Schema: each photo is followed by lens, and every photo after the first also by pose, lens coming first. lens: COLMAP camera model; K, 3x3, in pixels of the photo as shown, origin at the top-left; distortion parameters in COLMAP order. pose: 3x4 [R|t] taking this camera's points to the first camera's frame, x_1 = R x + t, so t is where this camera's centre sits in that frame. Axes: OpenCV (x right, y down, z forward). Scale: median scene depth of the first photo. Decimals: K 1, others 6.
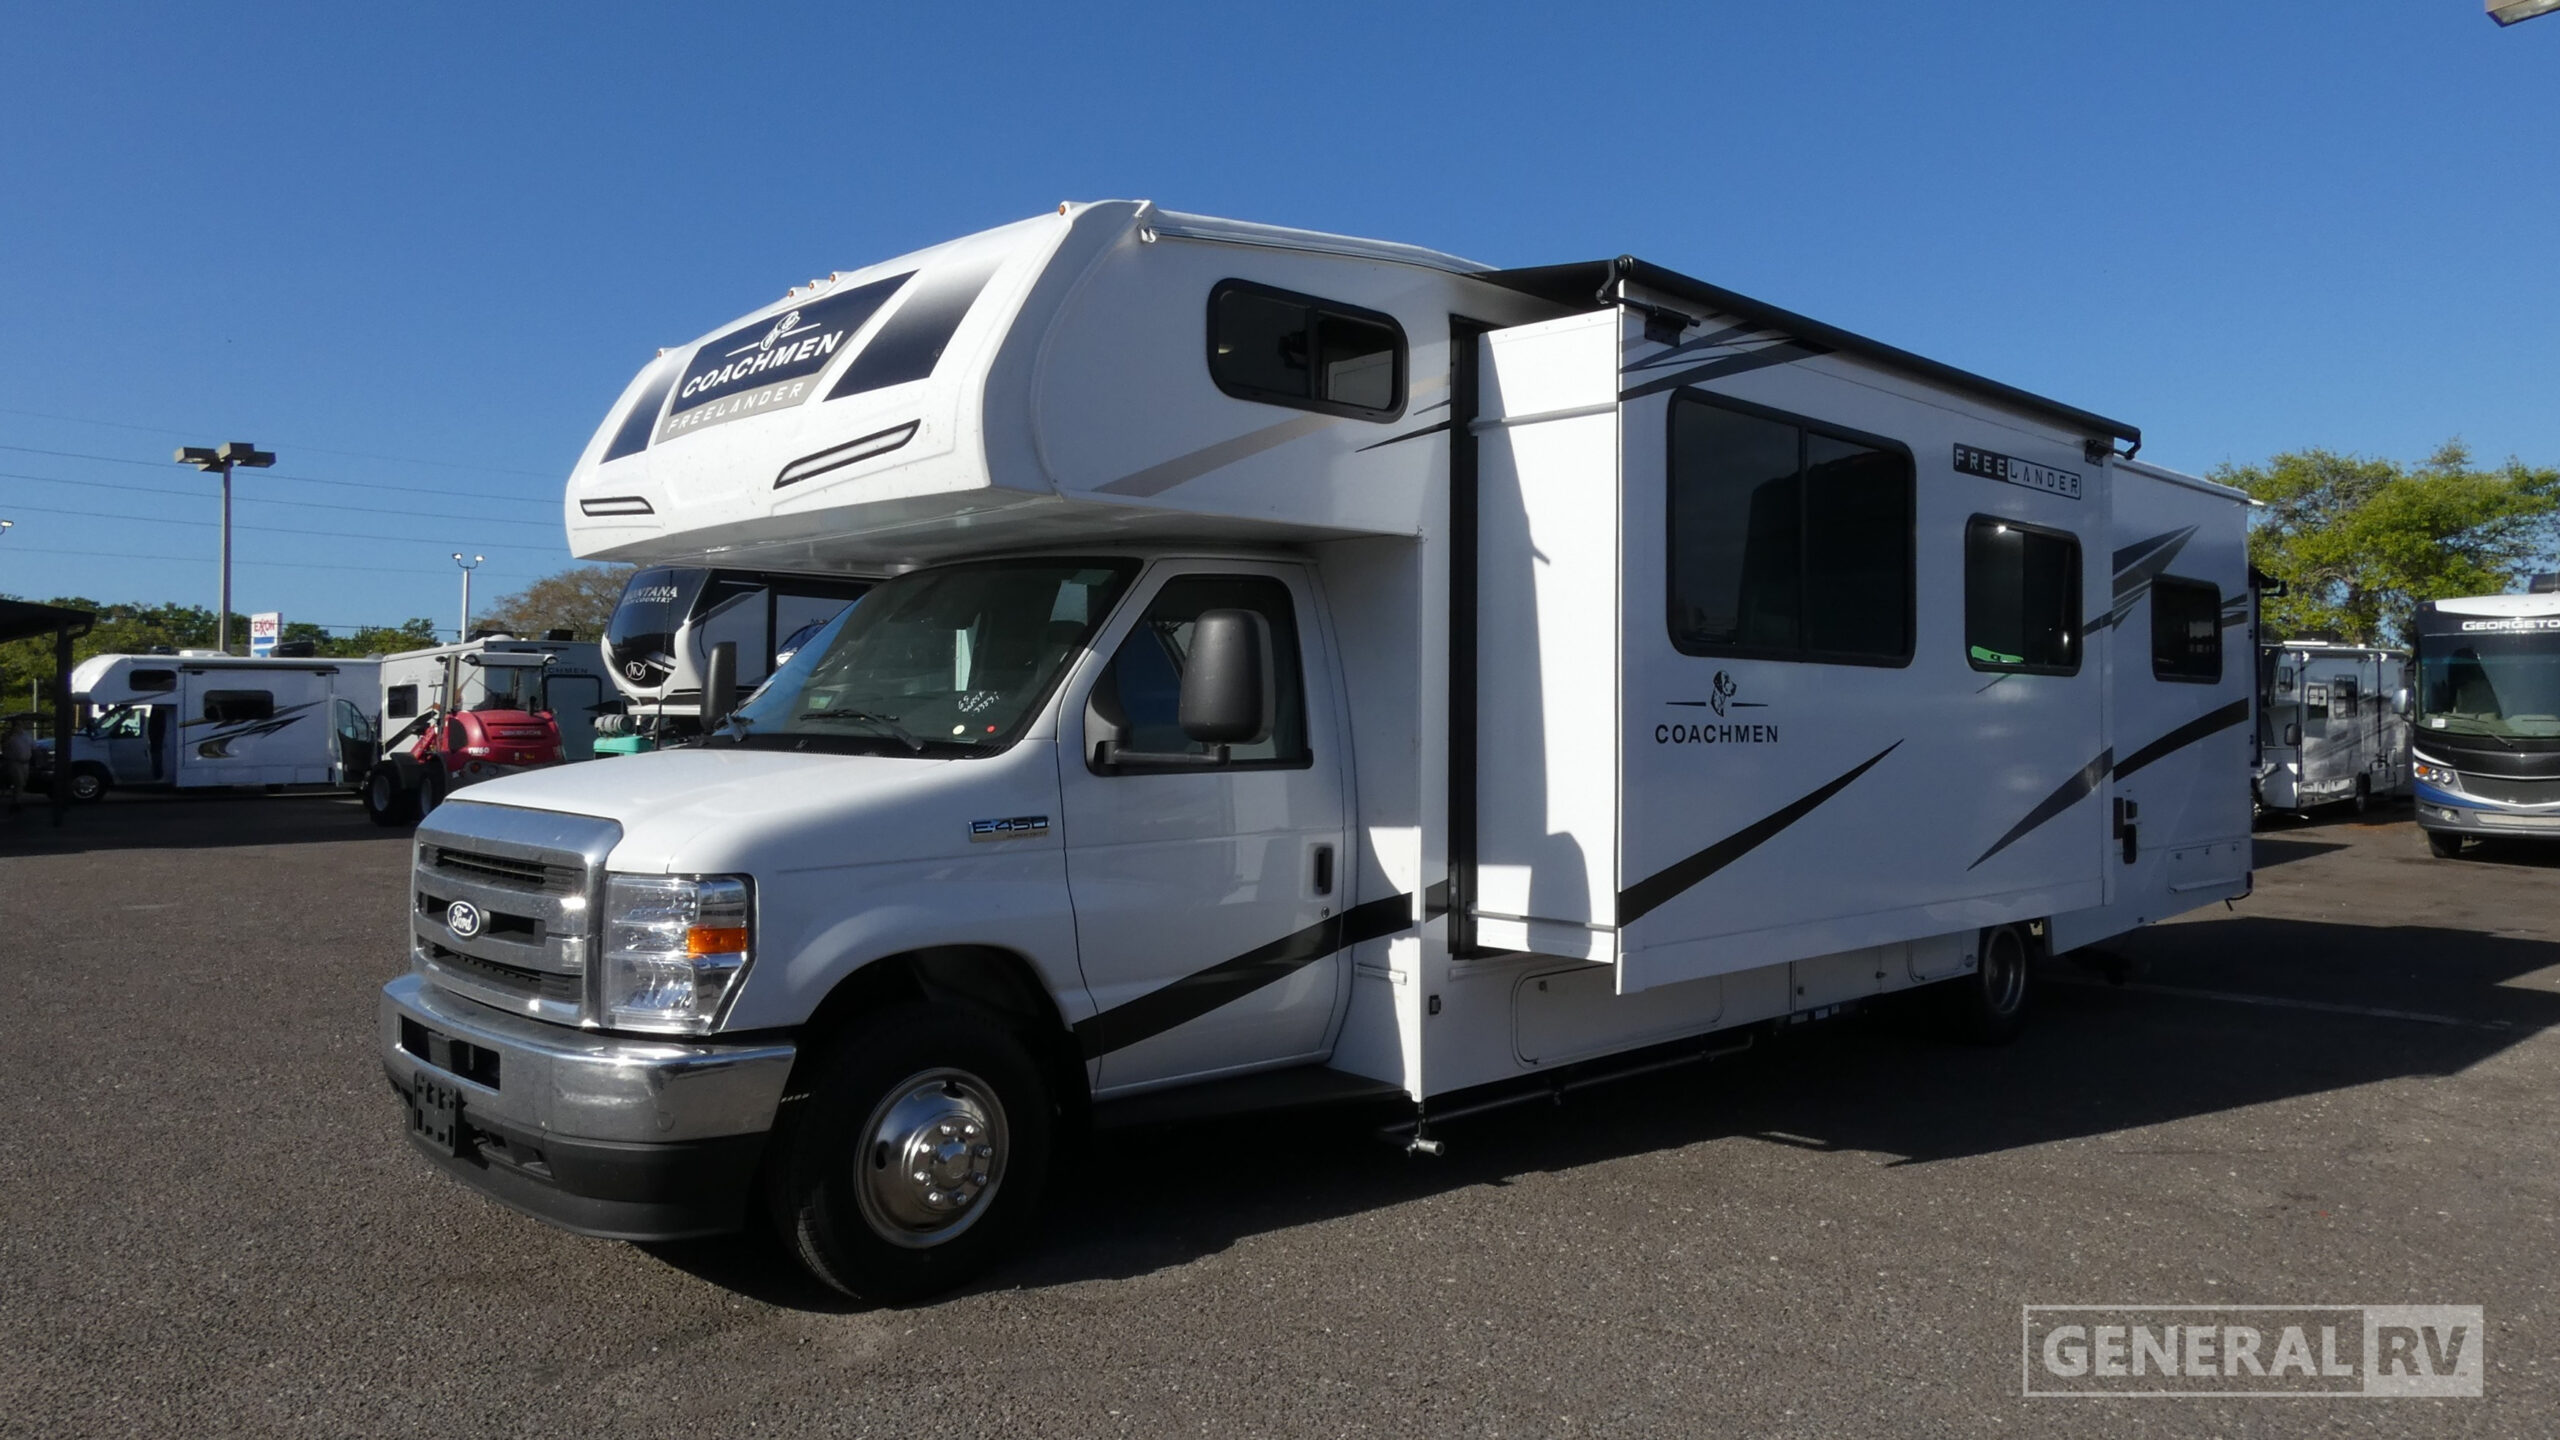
lens RADIAL K [[1632.4, 0, 1287.0], [0, 1632.4, 725.8], [0, 0, 1]] dist [0.002714, 0.000155]
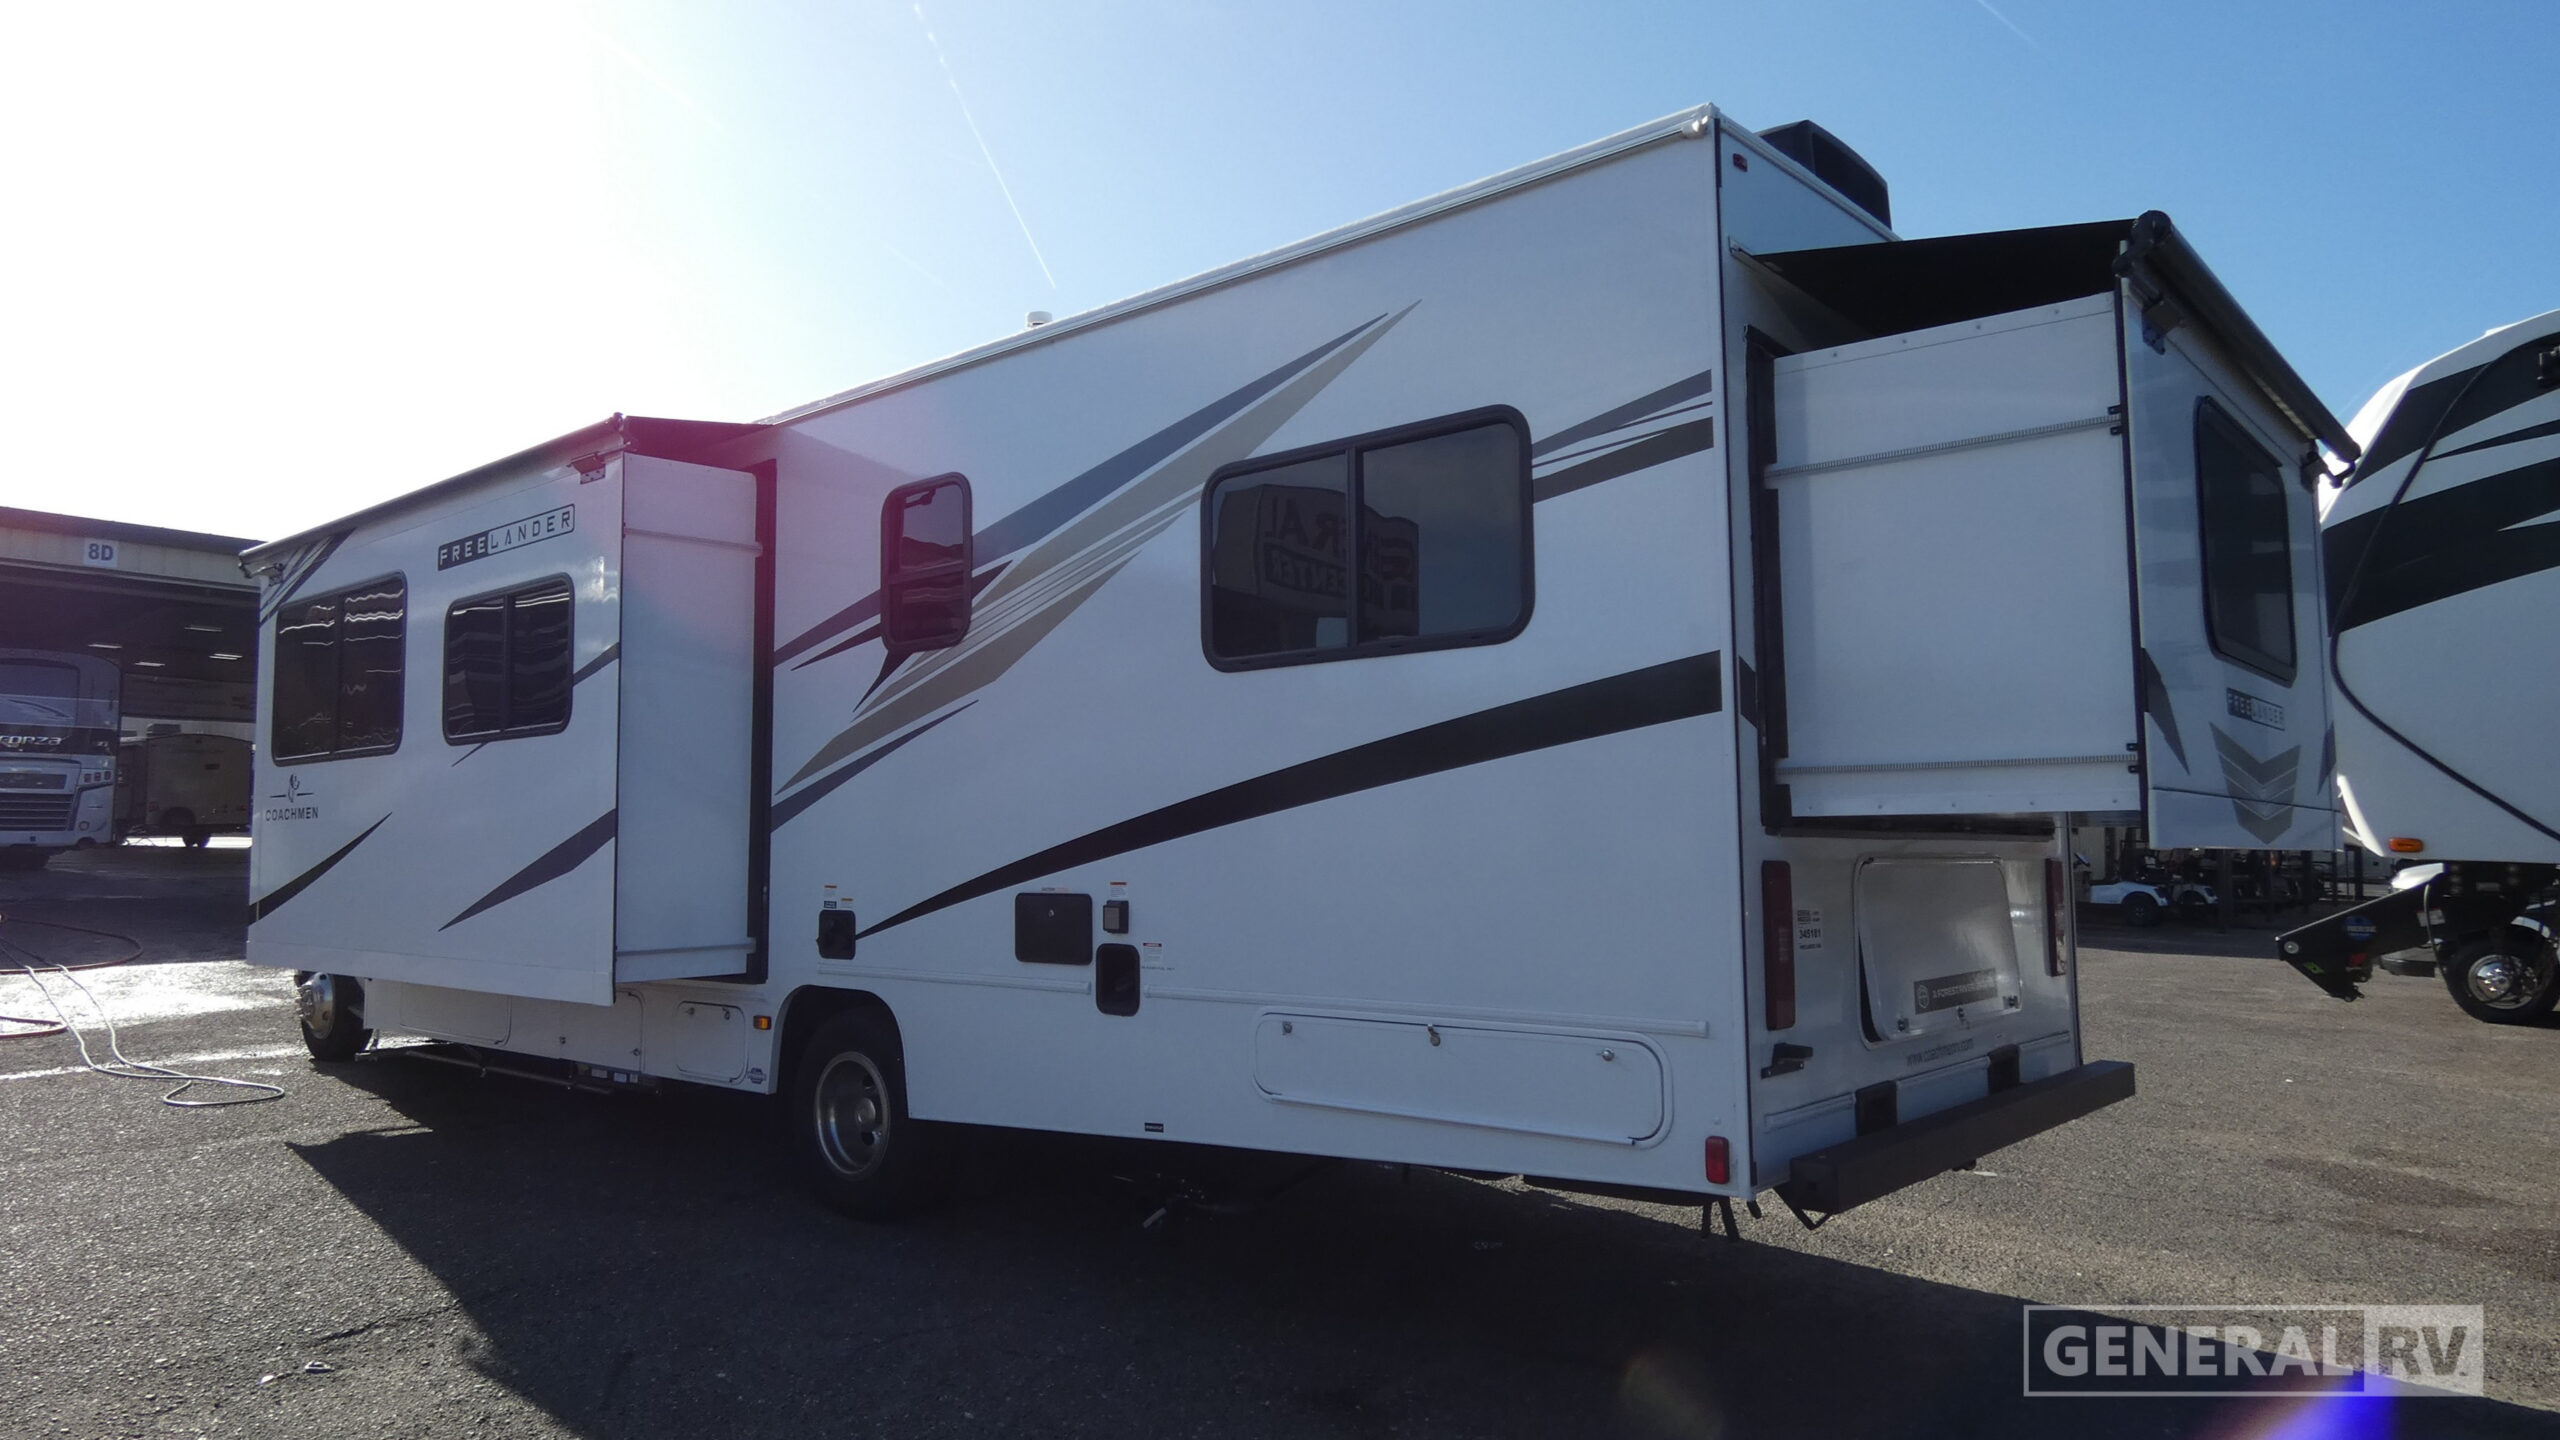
lens RADIAL K [[1632.4, 0, 1287.0], [0, 1632.4, 725.8], [0, 0, 1]] dist [0.002714, 0.000155]
pose [[0.104634, -0.077476, -0.991488, 1.536961], [0.013995, 0.996977, -0.076428, 0.042835], [0.994412, -0.005879, 0.105402, 1.425234]]
